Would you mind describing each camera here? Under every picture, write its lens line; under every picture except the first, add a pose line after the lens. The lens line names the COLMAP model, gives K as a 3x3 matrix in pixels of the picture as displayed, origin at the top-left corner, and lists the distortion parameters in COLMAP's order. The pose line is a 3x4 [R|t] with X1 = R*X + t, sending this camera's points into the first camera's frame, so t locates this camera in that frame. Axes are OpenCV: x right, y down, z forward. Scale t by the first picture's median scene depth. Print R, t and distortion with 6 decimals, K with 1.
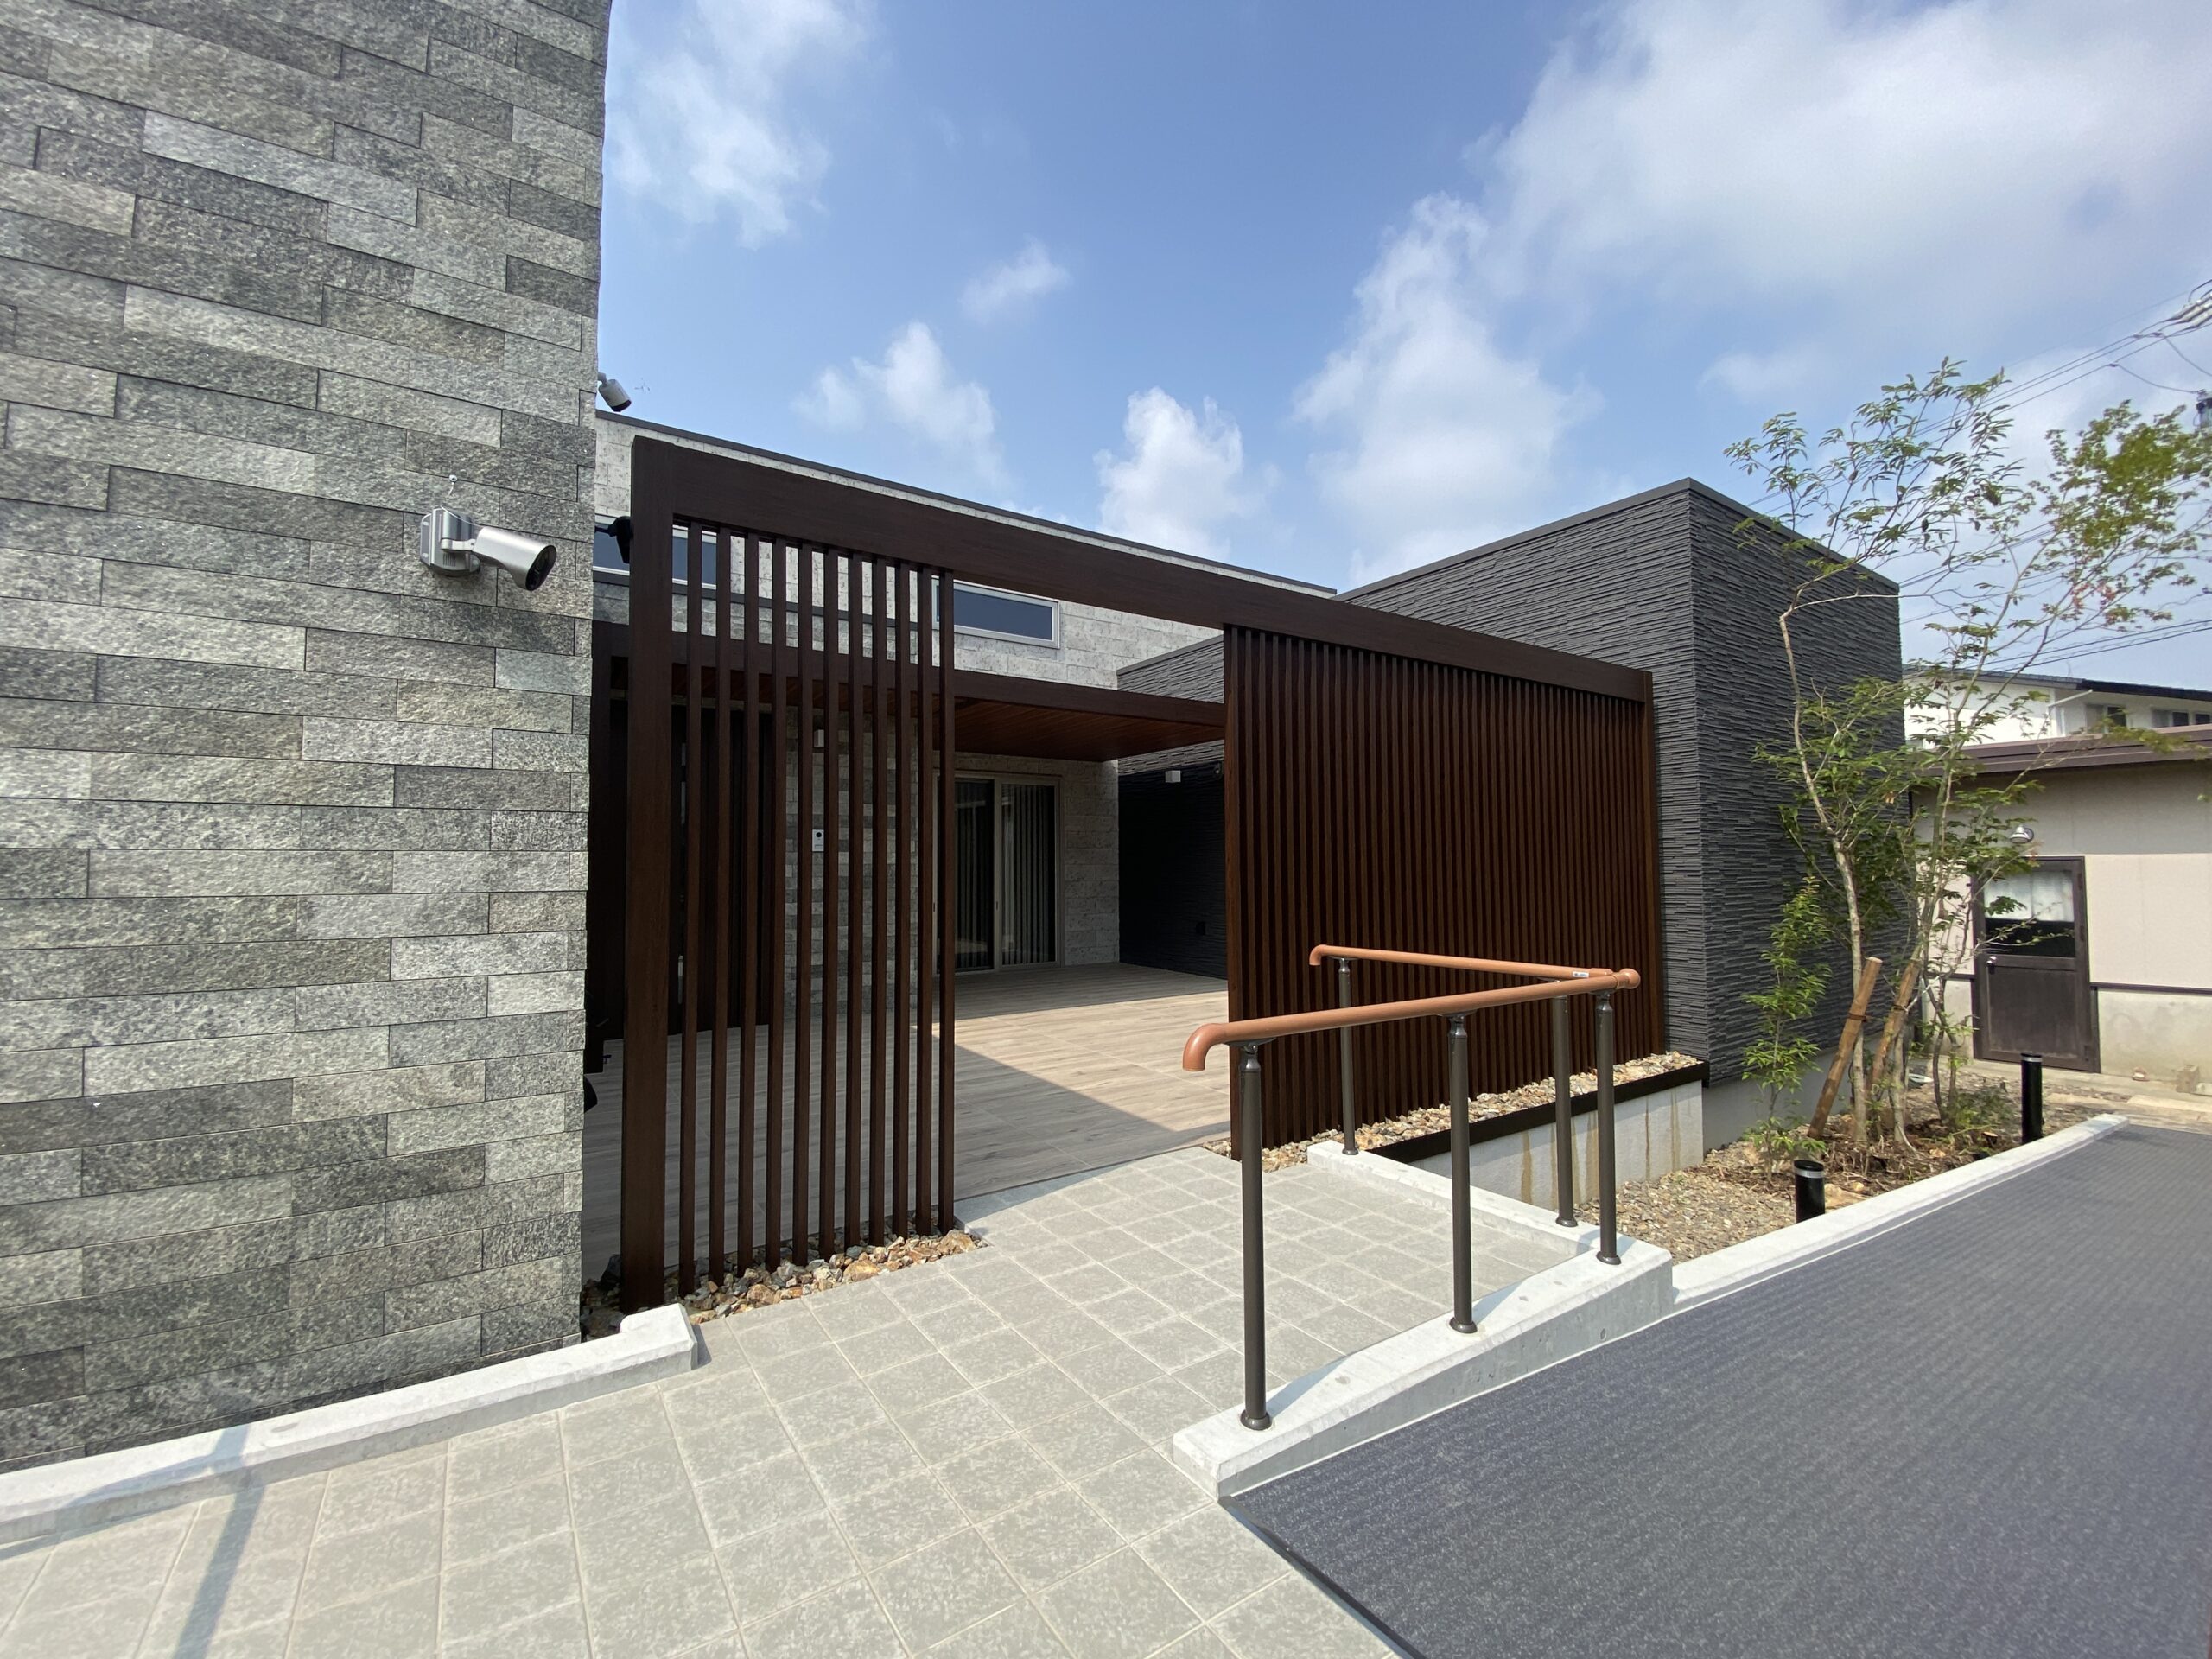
lens RADIAL K [[894.9, 0, 1094.5], [0, 894.9, 833.0], [0, 0, 1]] dist [-0.009026, -0.001327]
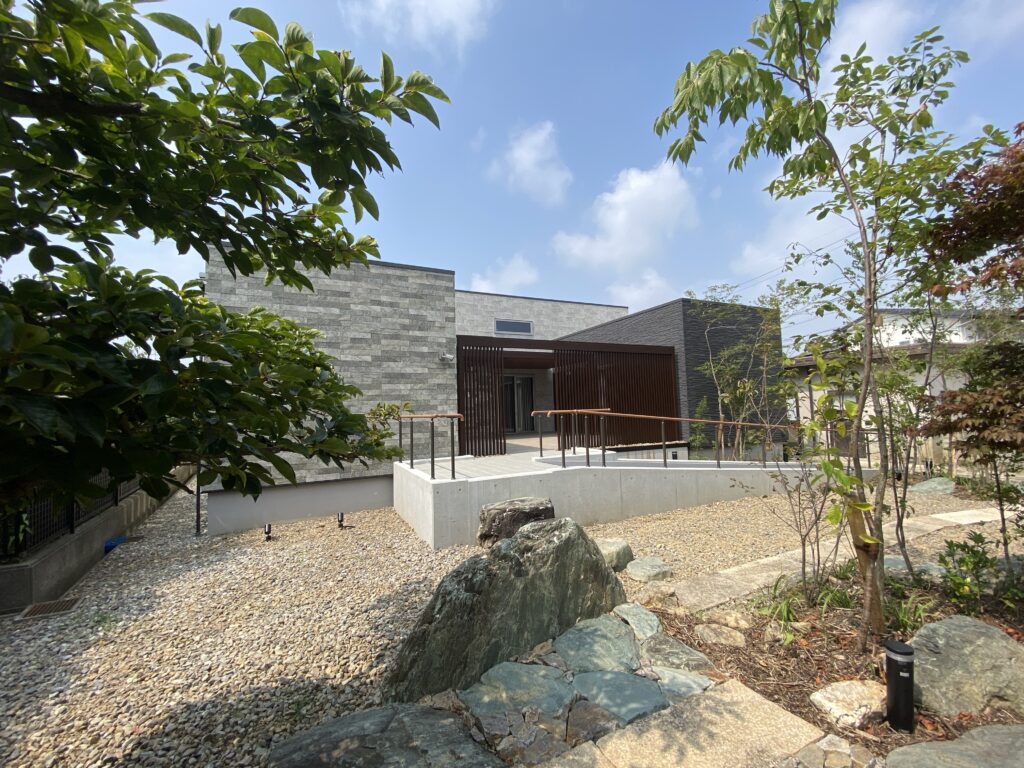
lens RADIAL K [[413.7, 0, 512.3], [0, 413.7, 393.5], [0, 0, 1]] dist [0.012640, -0.016569]
pose [[0.991231, -0.027804, -0.129183, 0.293854], [0.028027, 0.999607, -0.000089, 0.024107], [0.129135, -0.003533, 0.991621, -2.038242]]
